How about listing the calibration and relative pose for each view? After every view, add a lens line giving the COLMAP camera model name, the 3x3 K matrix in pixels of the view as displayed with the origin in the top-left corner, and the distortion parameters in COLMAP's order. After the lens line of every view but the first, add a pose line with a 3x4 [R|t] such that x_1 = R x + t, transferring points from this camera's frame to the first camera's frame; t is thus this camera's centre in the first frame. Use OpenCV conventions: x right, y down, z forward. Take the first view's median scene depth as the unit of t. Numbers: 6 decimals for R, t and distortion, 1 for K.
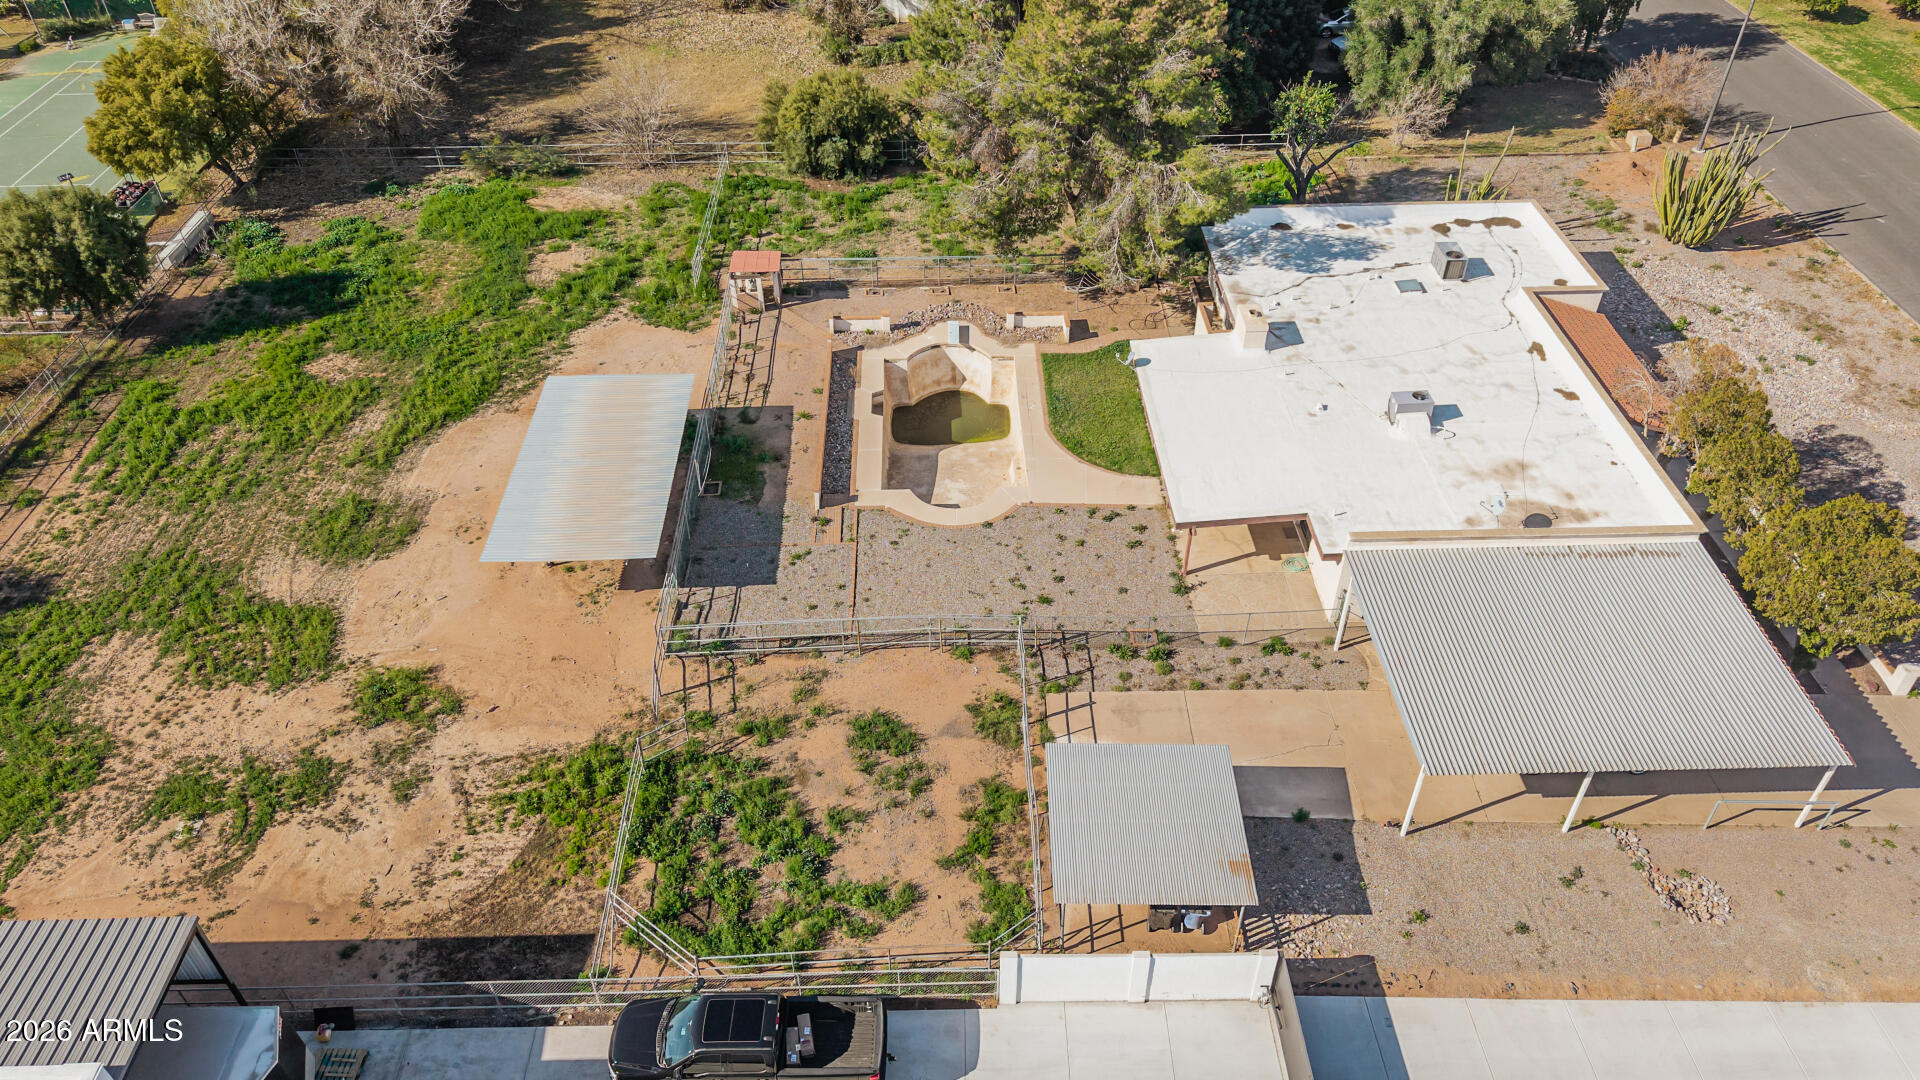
lens RADIAL K [[1281.1, 0, 947.7], [0, 1281.1, 582.2], [0, 0, 1]] dist [0.034128, -0.036896]
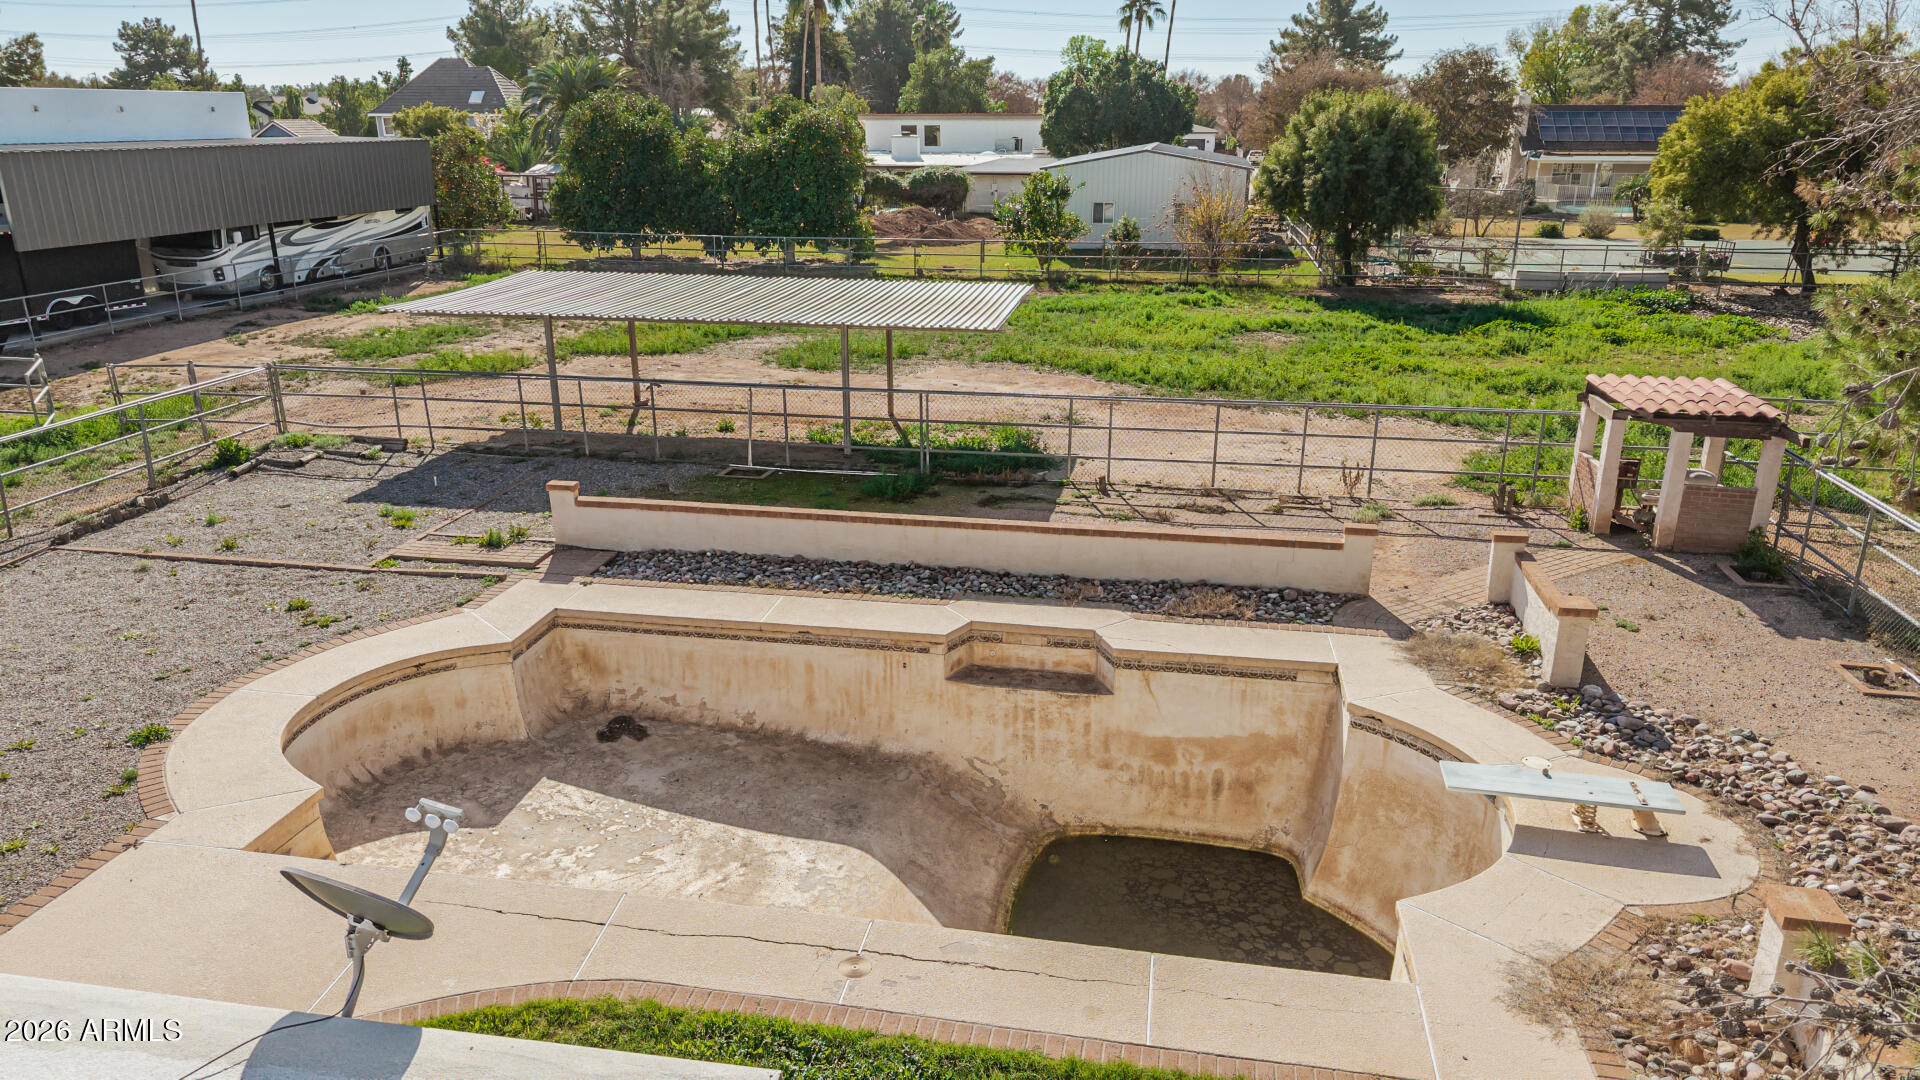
lens RADIAL K [[1281.1, 0, 945.9], [0, 1281.1, 539.8], [0, 0, 1]] dist [0.034128, -0.036896]
pose [[-0.207006, 0.317840, -0.925271, 0.243028], [-0.646219, 0.665655, 0.373235, -0.292235], [0.734540, 0.675190, 0.067600, 1.120014]]
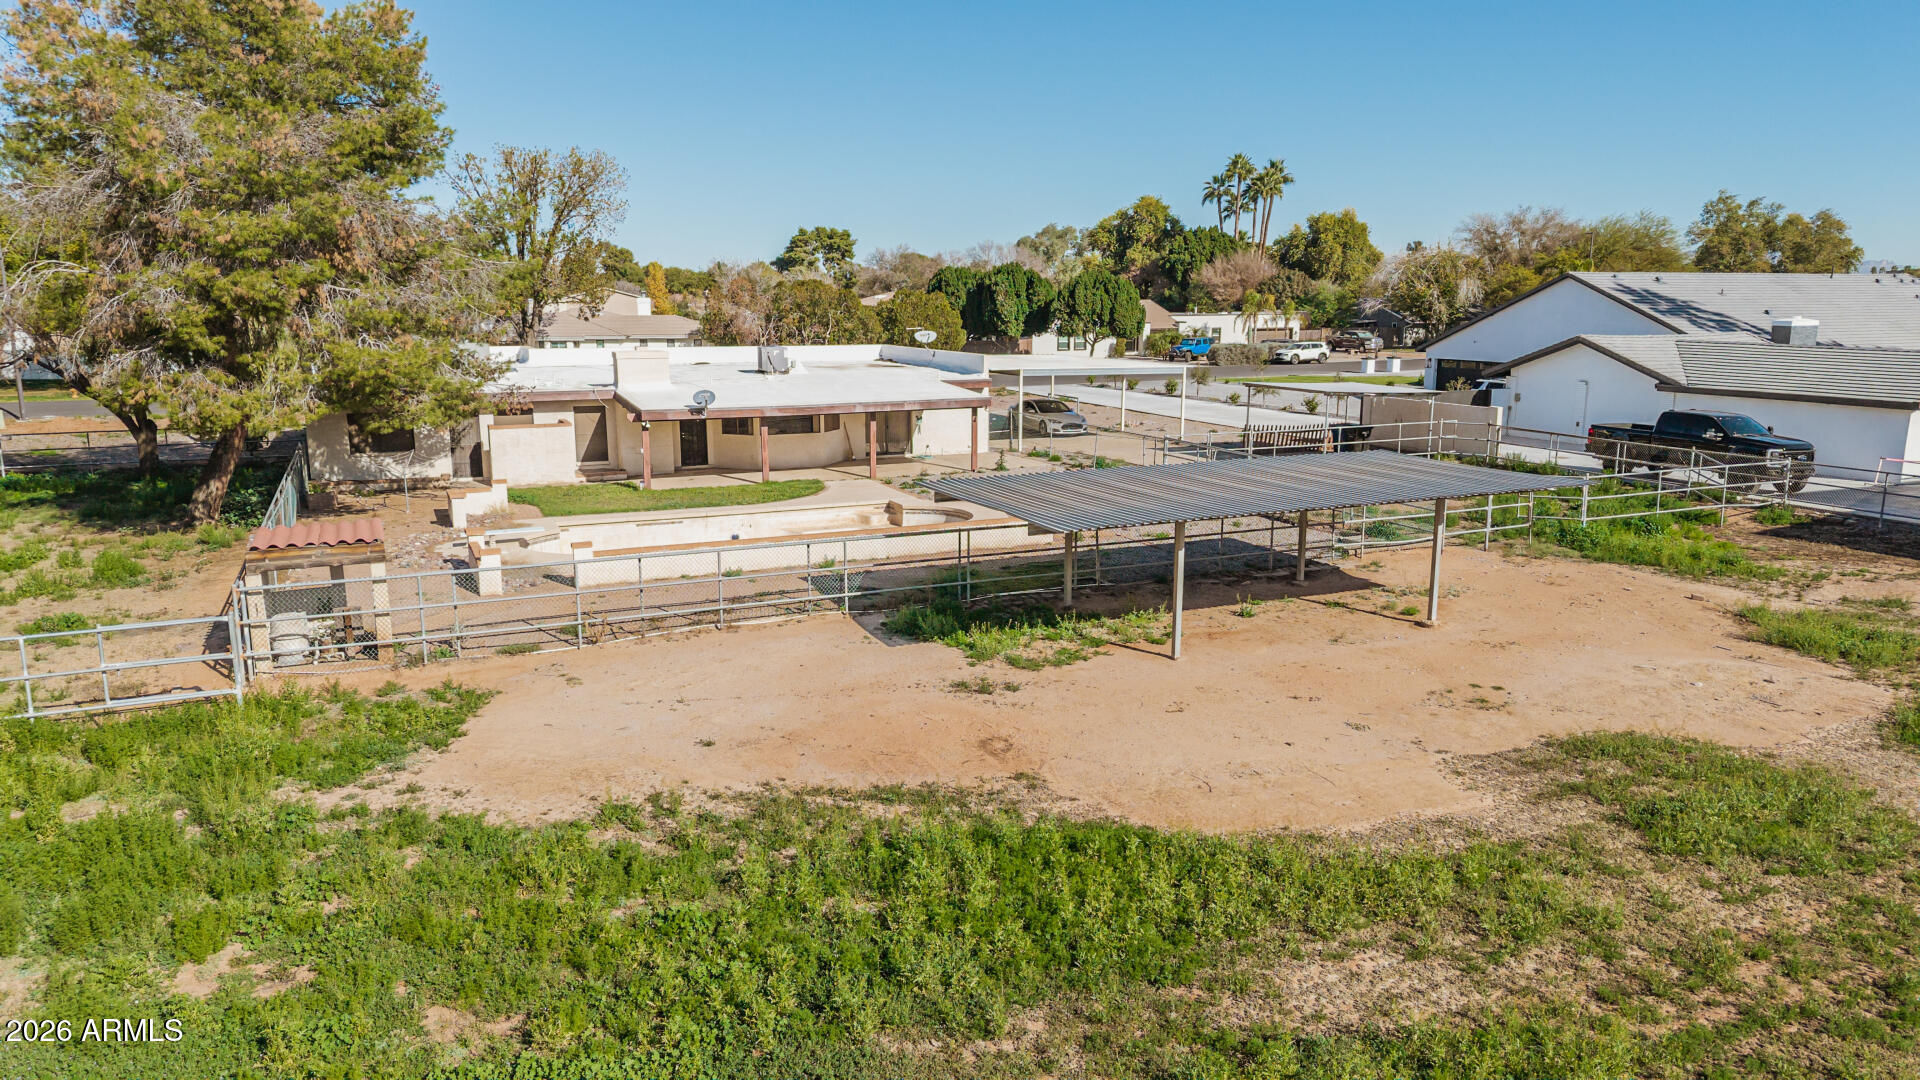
lens RADIAL K [[1281.1, 0, 955.2], [0, 1281.1, 546.3], [0, 0, 1]] dist [0.034128, -0.036896]
pose [[-0.386067, -0.168704, 0.906913, -0.710815], [0.616230, 0.684426, 0.389642, -0.357664], [-0.686450, 0.709295, -0.160274, 1.204851]]
